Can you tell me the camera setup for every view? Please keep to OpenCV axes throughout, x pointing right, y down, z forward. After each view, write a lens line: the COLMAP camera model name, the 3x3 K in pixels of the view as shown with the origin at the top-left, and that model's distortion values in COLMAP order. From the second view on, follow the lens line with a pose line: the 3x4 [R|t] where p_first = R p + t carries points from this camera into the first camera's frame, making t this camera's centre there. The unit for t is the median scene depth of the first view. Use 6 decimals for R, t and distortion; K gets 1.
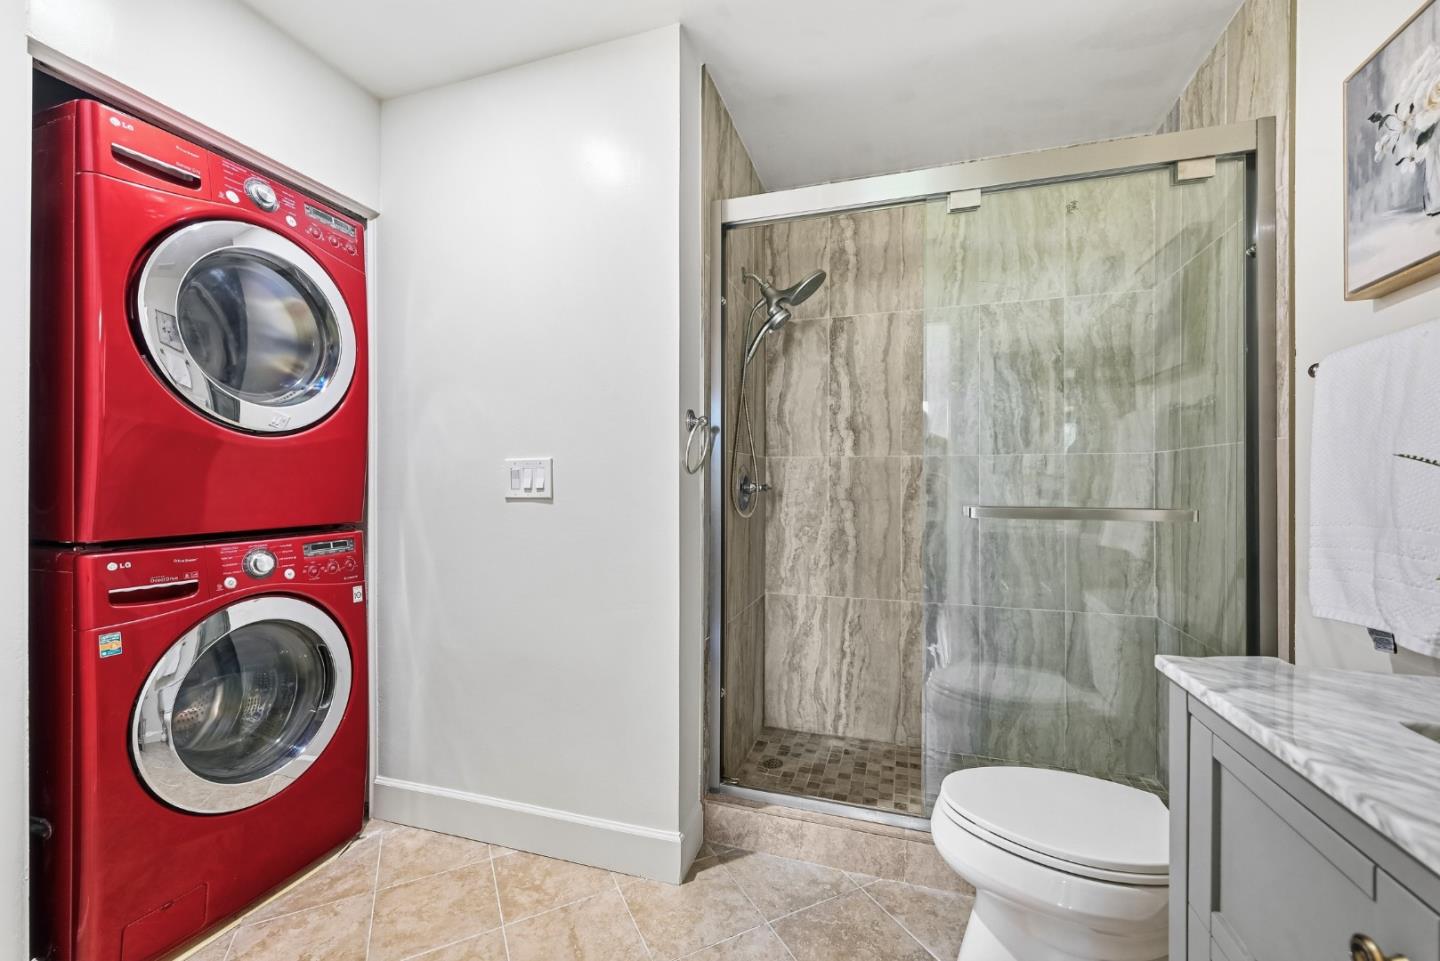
lens RADIAL K [[617.9, 0, 710.4], [0, 617.9, 476.3], [0, 0, 1]] dist [-0.000665, 0.000280]
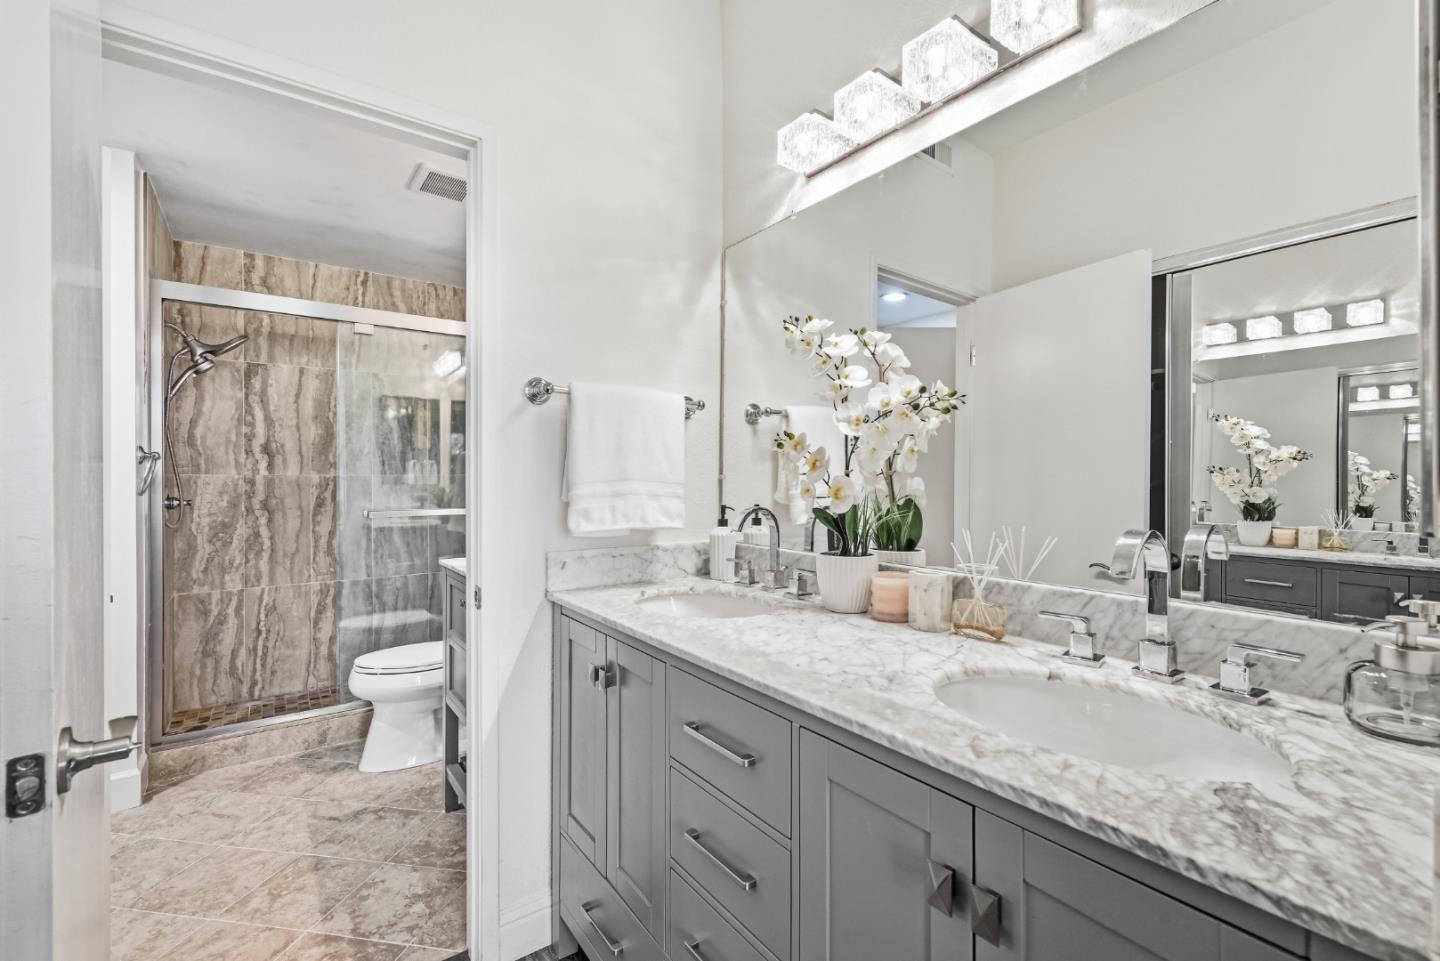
lens RADIAL K [[617.9, 0, 713.9], [0, 617.9, 478.0], [0, 0, 1]] dist [-0.000665, 0.000280]
pose [[0.601966, -0.003069, 0.798516, -0.231573], [0.002585, 0.999995, 0.001894, -0.026198], [-0.798518, 0.000924, 0.601970, -0.497682]]
